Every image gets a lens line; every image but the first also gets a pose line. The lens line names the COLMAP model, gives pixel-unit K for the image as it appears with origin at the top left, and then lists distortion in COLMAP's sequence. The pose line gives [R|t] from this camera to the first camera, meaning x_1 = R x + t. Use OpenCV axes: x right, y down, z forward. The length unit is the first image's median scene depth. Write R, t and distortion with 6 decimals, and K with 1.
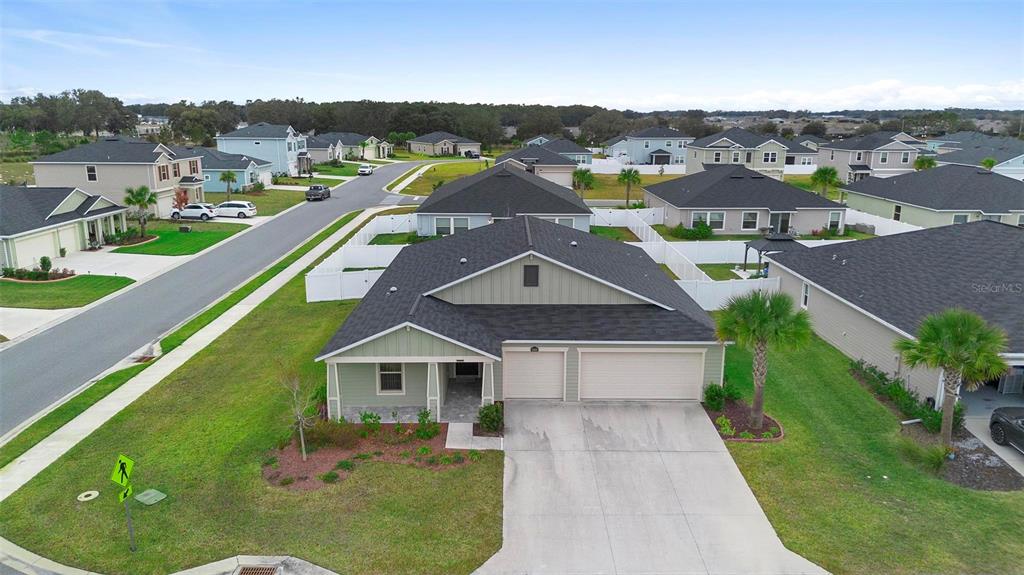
lens RADIAL K [[726.0, 0, 514.3], [0, 726.0, 287.7], [0, 0, 1]] dist [0.064993, -0.064331]
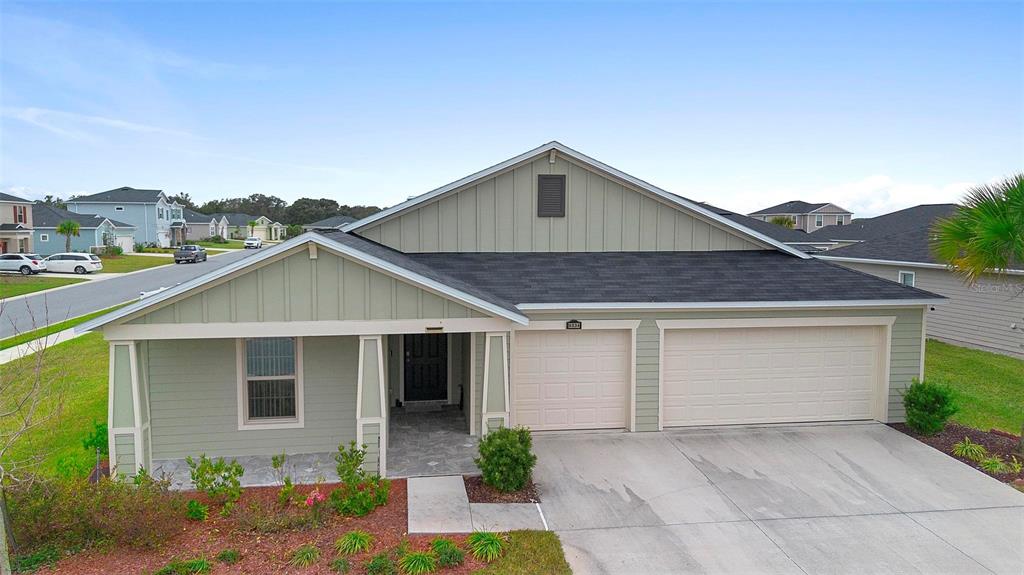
lens RADIAL K [[726.0, 0, 514.3], [0, 726.0, 287.7], [0, 0, 1]] dist [0.064993, -0.064331]
pose [[0.990354, -0.013606, 0.137890, -0.056485], [0.034021, 0.988581, -0.146798, 0.092093], [-0.134318, 0.150073, 0.979508, 0.361299]]
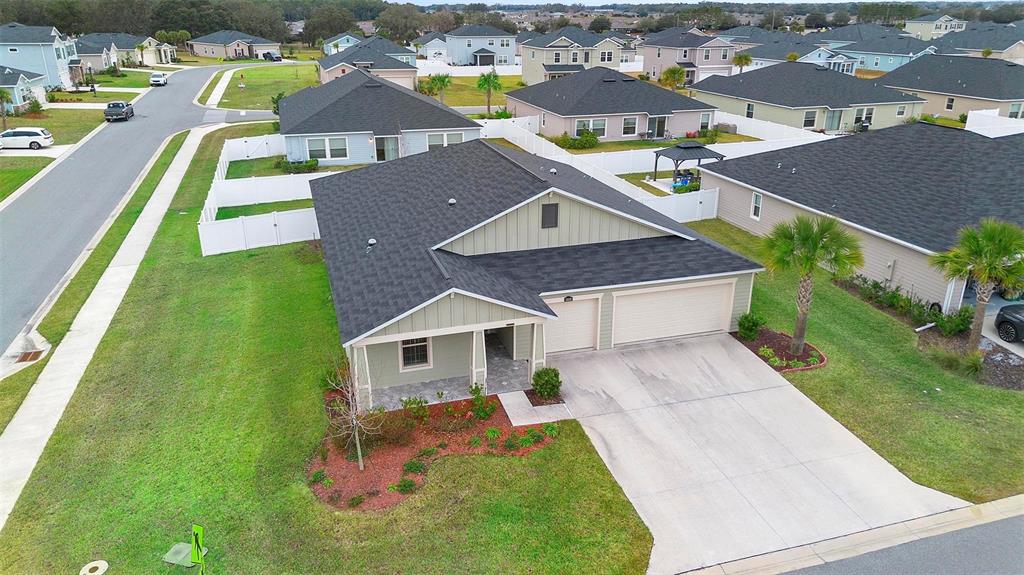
lens RADIAL K [[726.0, 0, 514.3], [0, 726.0, 287.7], [0, 0, 1]] dist [0.064993, -0.064331]
pose [[0.958079, -0.106509, 0.265971, -0.191743], [0.070571, 0.987460, 0.141221, -0.042197], [-0.277677, -0.116531, 0.953581, 0.115816]]
